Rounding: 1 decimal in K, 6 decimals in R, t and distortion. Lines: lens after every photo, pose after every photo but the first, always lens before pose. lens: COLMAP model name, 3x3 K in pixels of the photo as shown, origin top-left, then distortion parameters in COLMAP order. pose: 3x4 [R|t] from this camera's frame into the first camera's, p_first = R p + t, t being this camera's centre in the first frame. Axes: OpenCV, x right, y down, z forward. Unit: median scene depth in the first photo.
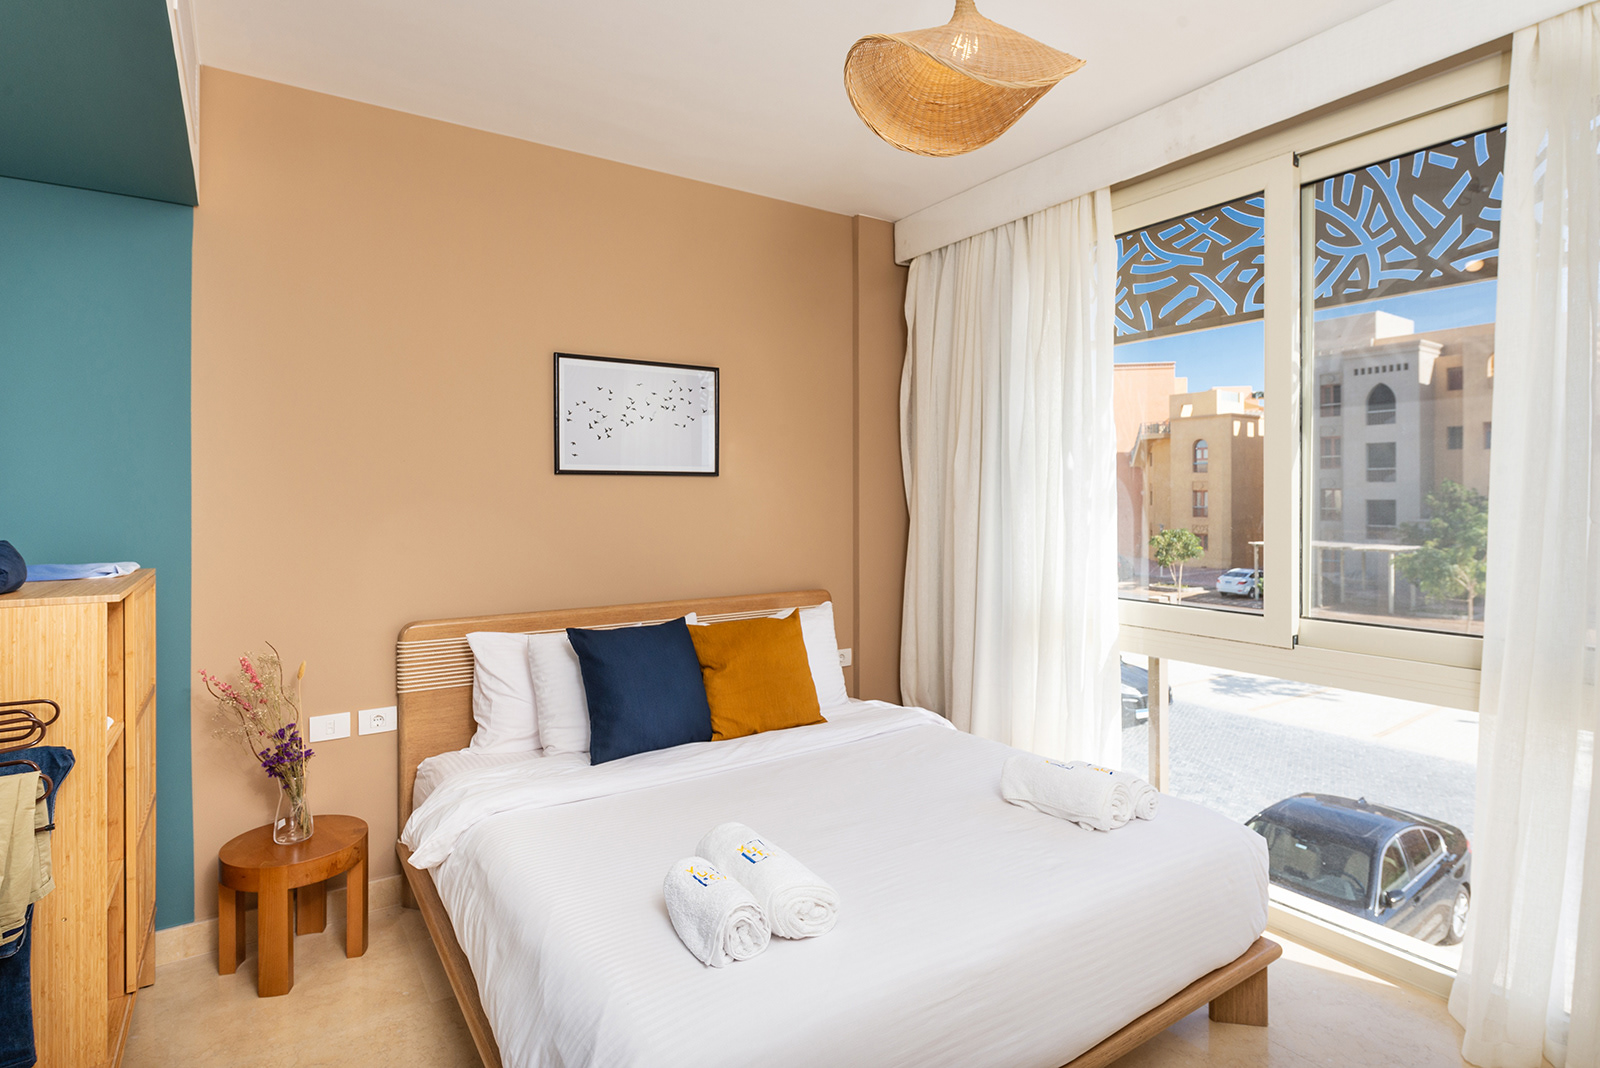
lens RADIAL K [[841.4, 0, 801.7], [0, 841.4, 479.5], [0, 0, 1]] dist [0.000249, -0.000779]
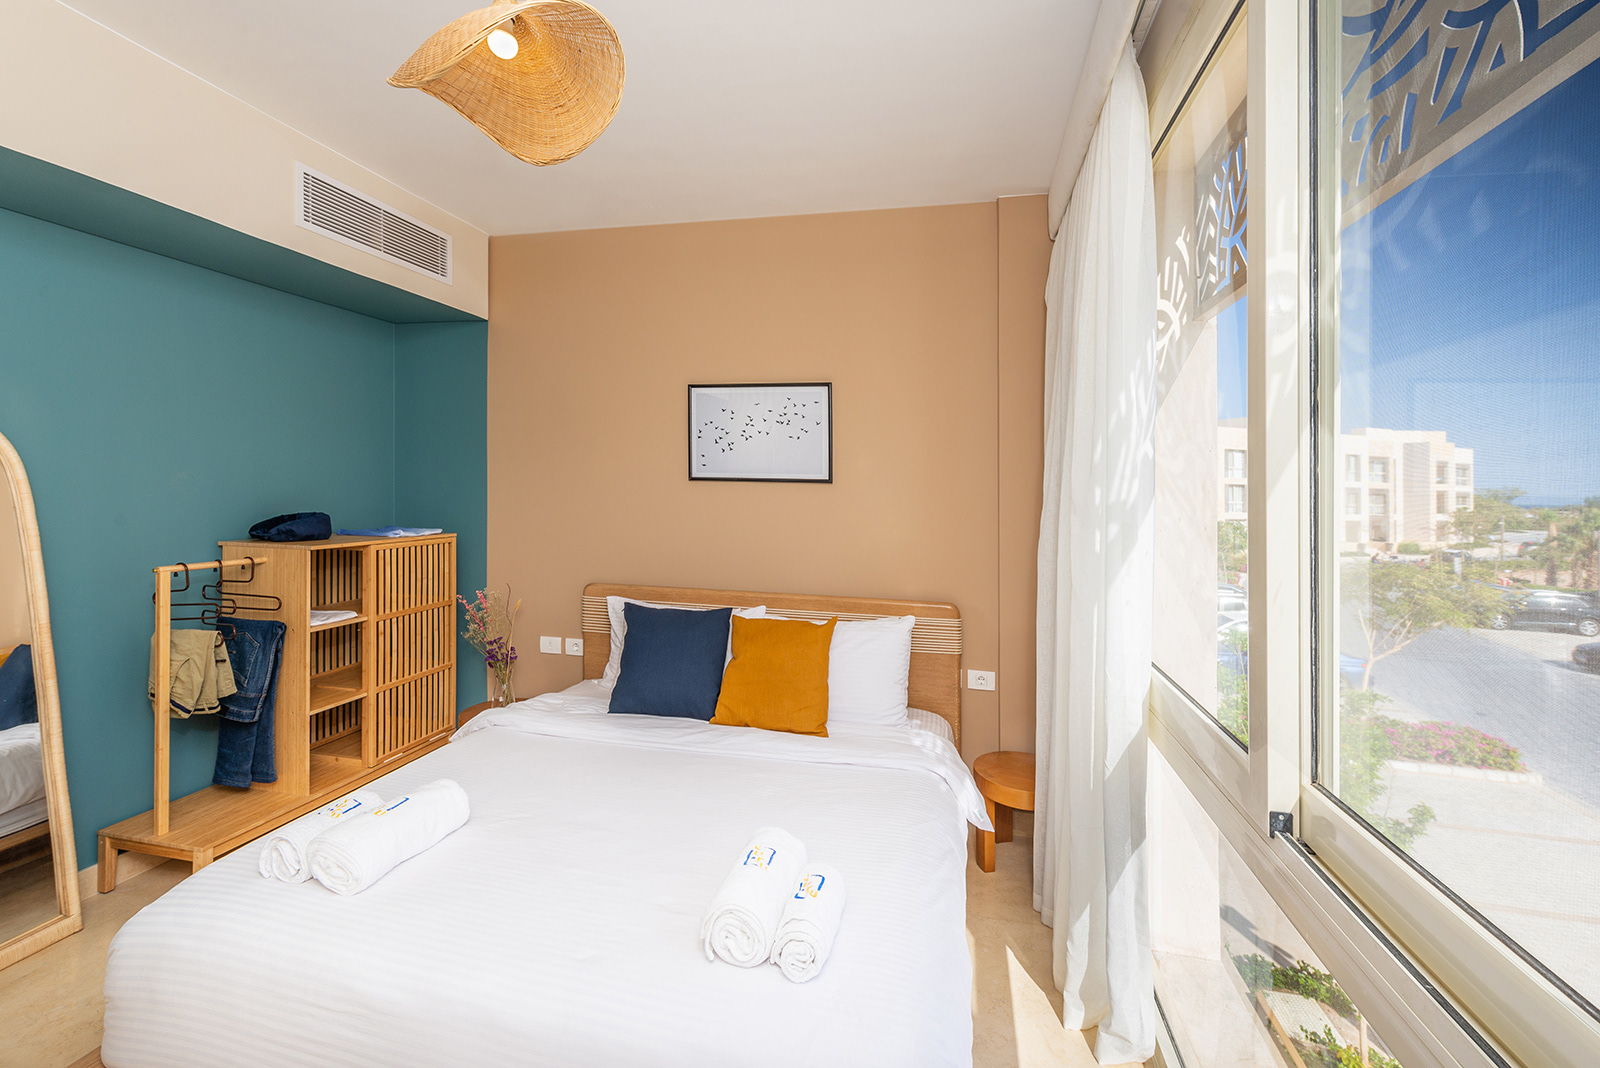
lens RADIAL K [[675.6, 0, 800.6], [0, 675.6, 479.4], [0, 0, 1]] dist [0.000143, -0.000012]
pose [[0.689385, 0.008965, -0.724339, 0.546130], [-0.008534, 0.999955, 0.004253, -0.013272], [0.724345, 0.003250, 0.689430, 0.411254]]
